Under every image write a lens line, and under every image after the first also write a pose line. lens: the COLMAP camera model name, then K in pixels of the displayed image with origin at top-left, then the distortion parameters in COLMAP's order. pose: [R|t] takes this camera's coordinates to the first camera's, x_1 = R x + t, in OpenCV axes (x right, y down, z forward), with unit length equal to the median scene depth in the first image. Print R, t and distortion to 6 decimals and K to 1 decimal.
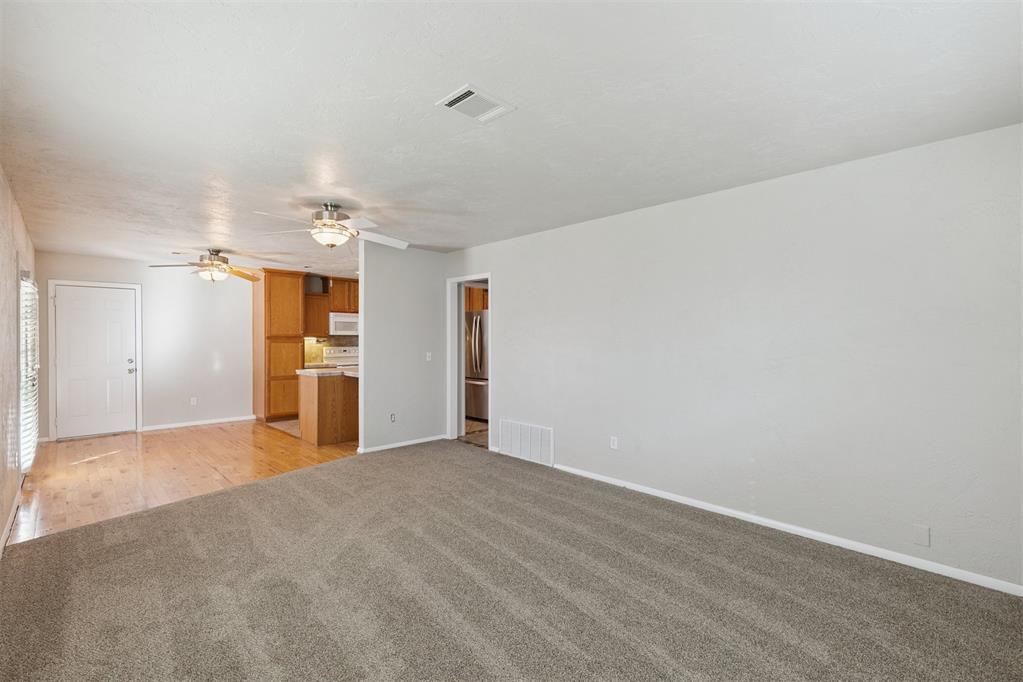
lens RADIAL K [[448.5, 0, 510.9], [0, 448.5, 341.7], [0, 0, 1]] dist [0.000354, -0.000100]
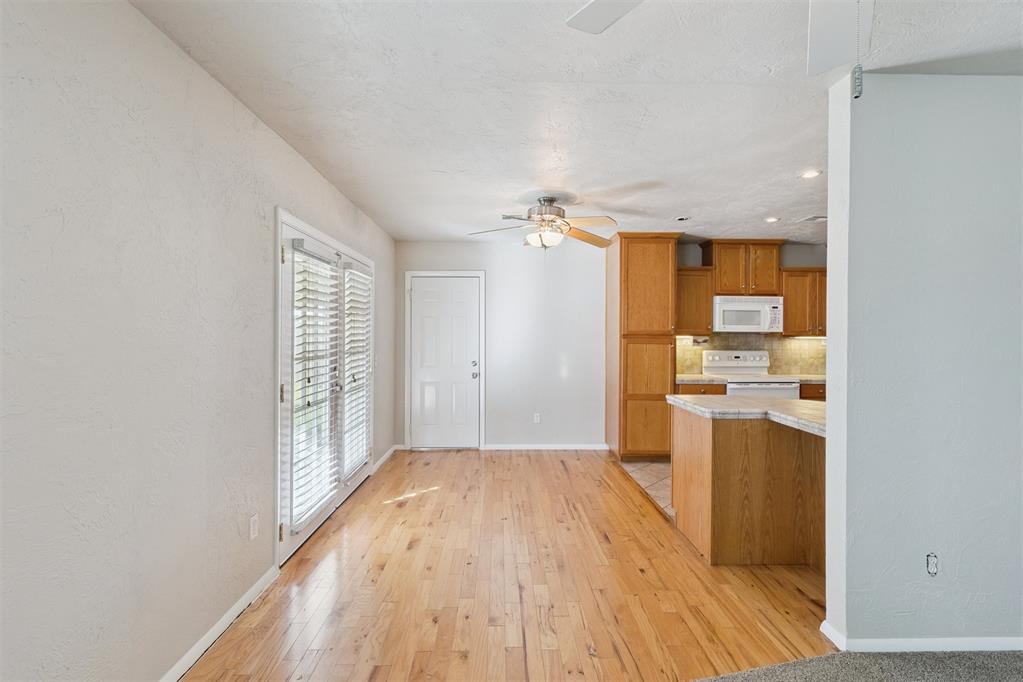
lens RADIAL K [[458.9, 0, 513.7], [0, 458.9, 334.8], [0, 0, 1]] dist [0.012255, 0.000028]
pose [[0.733416, 0.002272, -0.679776, -0.201580], [-0.008941, 0.999940, -0.006304, -0.005027], [0.679721, 0.010702, 0.733393, 0.395401]]
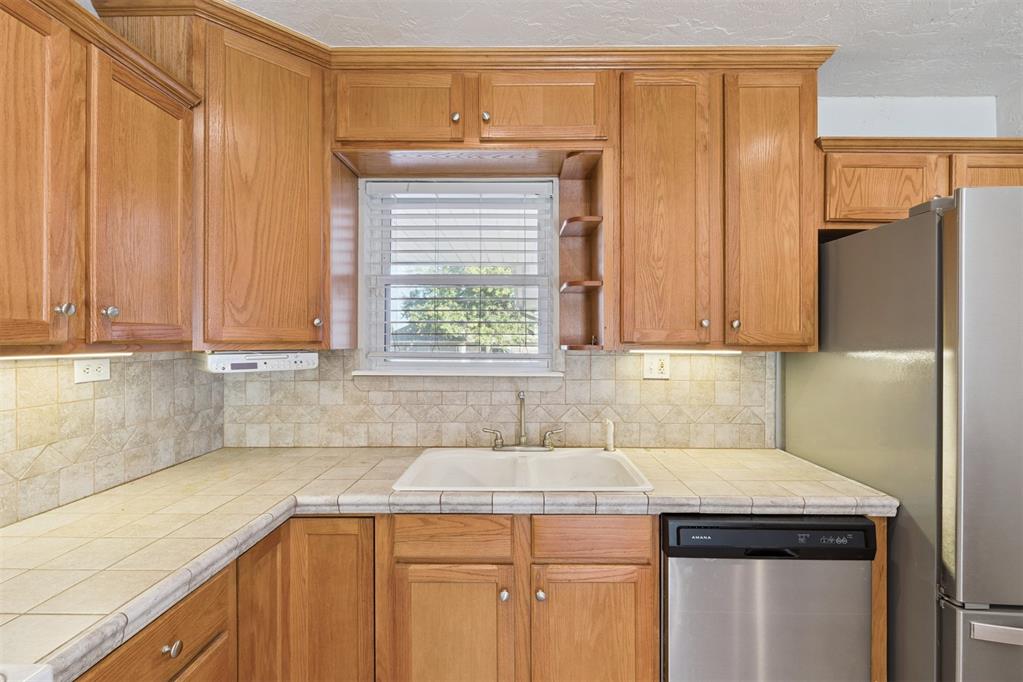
lens RADIAL K [[461.0, 0, 513.3], [0, 461.0, 337.7], [0, 0, 1]] dist [0.000948, -0.000053]
pose [[0.709927, 0.003644, 0.704266, -0.359697], [0.002722, 0.999965, -0.007917, -0.014129], [-0.704270, 0.007537, 0.709892, 1.075725]]
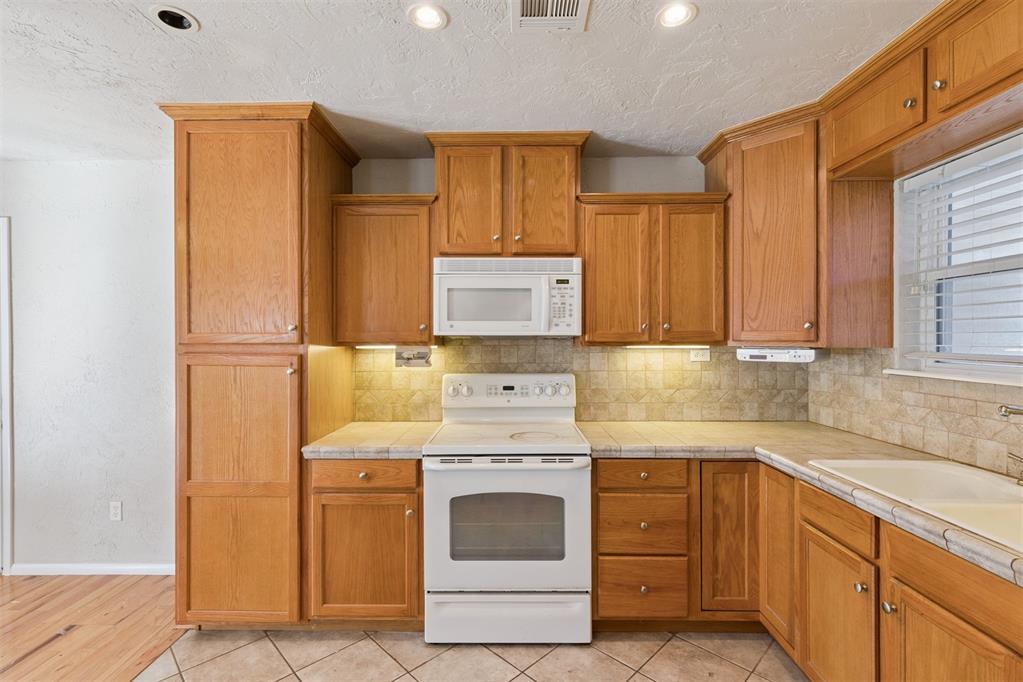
lens RADIAL K [[461.0, 0, 513.3], [0, 461.0, 337.7], [0, 0, 1]] dist [0.000948, -0.000053]
pose [[0.712299, -0.002998, -0.701870, -0.186340], [-0.001100, 0.999985, -0.005388, -0.014455], [0.701876, 0.004610, 0.712285, 0.964991]]
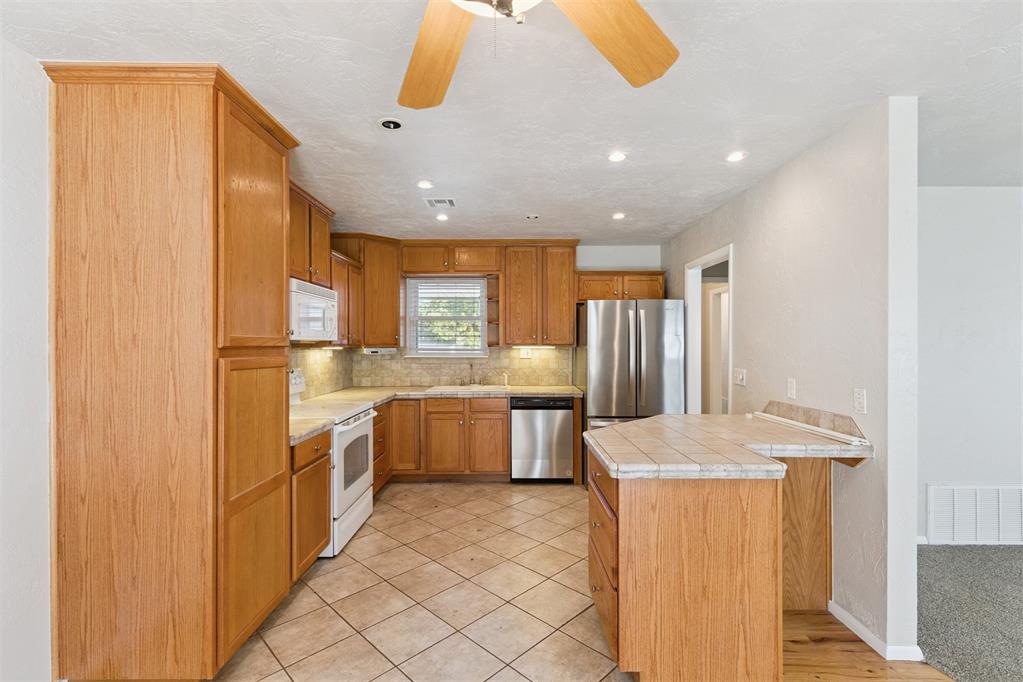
lens RADIAL K [[461.8, 0, 508.0], [0, 461.8, 341.7], [0, 0, 1]] dist [0.002391, 0.000482]
pose [[0.703719, -0.001194, 0.710477, -0.632710], [0.005880, 0.999974, -0.004144, -0.013761], [-0.710454, 0.007093, 0.703708, 0.720818]]
